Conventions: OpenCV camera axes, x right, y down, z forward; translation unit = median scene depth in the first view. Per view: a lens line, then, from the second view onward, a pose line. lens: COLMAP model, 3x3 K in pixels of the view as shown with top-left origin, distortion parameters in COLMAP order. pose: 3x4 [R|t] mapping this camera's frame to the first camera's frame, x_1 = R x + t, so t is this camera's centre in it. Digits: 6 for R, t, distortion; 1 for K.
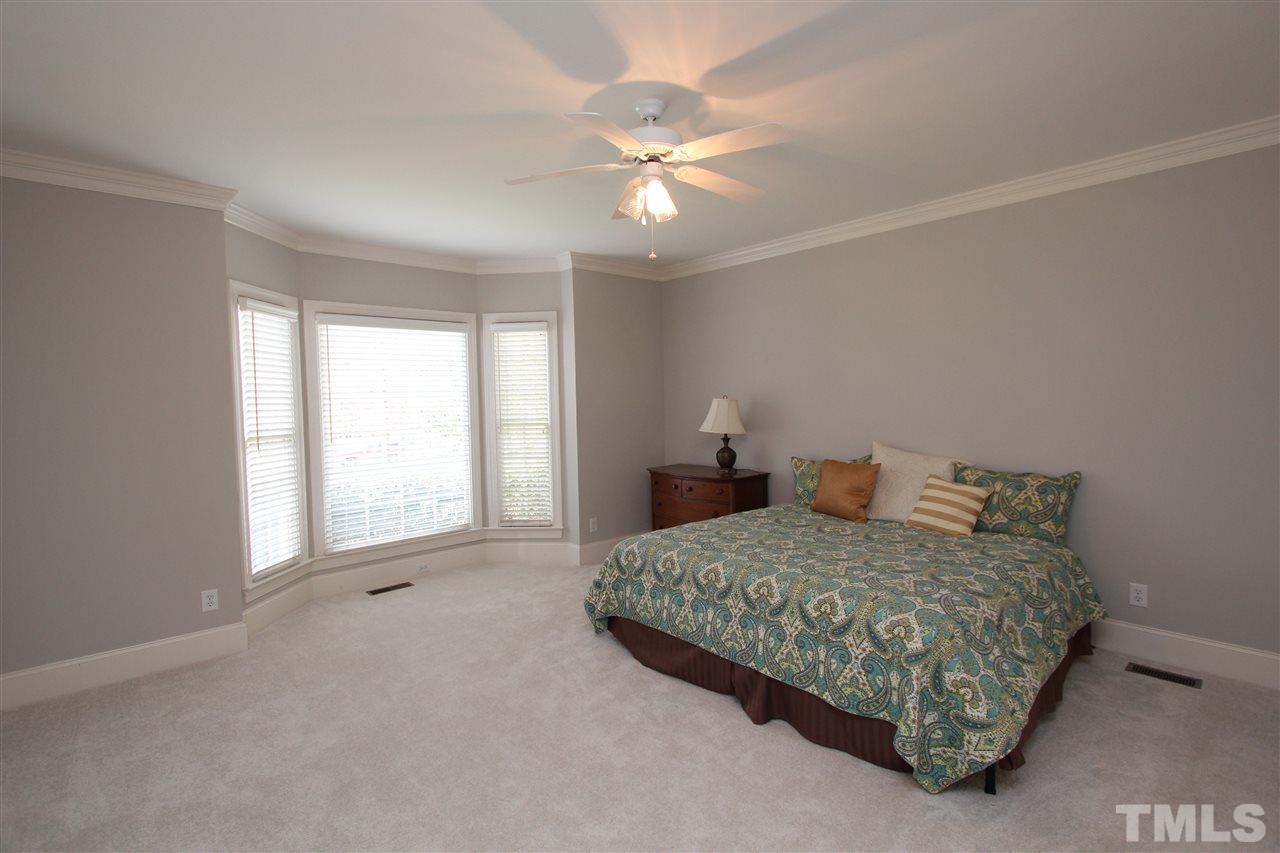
lens RADIAL K [[588.3, 0, 643.2], [0, 588.3, 419.5], [0, 0, 1]] dist [-0.021207, 0.005535]
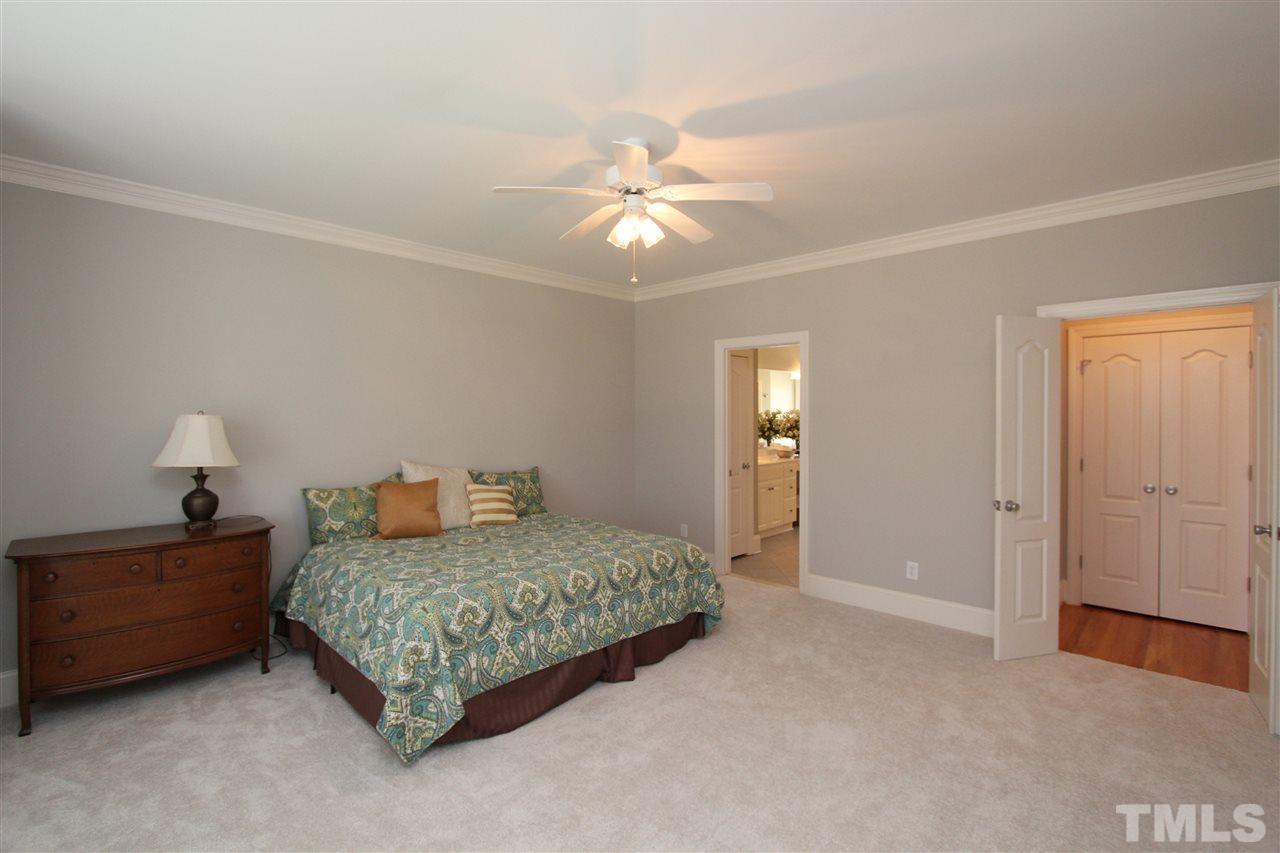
lens RADIAL K [[588.3, 0, 643.2], [0, 588.3, 419.5], [0, 0, 1]] dist [-0.021207, 0.005535]
pose [[-0.063863, 0.011755, 0.997889, -0.828547], [0.037939, 0.999236, -0.009343, -0.009576], [-0.997237, 0.037262, -0.064260, 0.828516]]
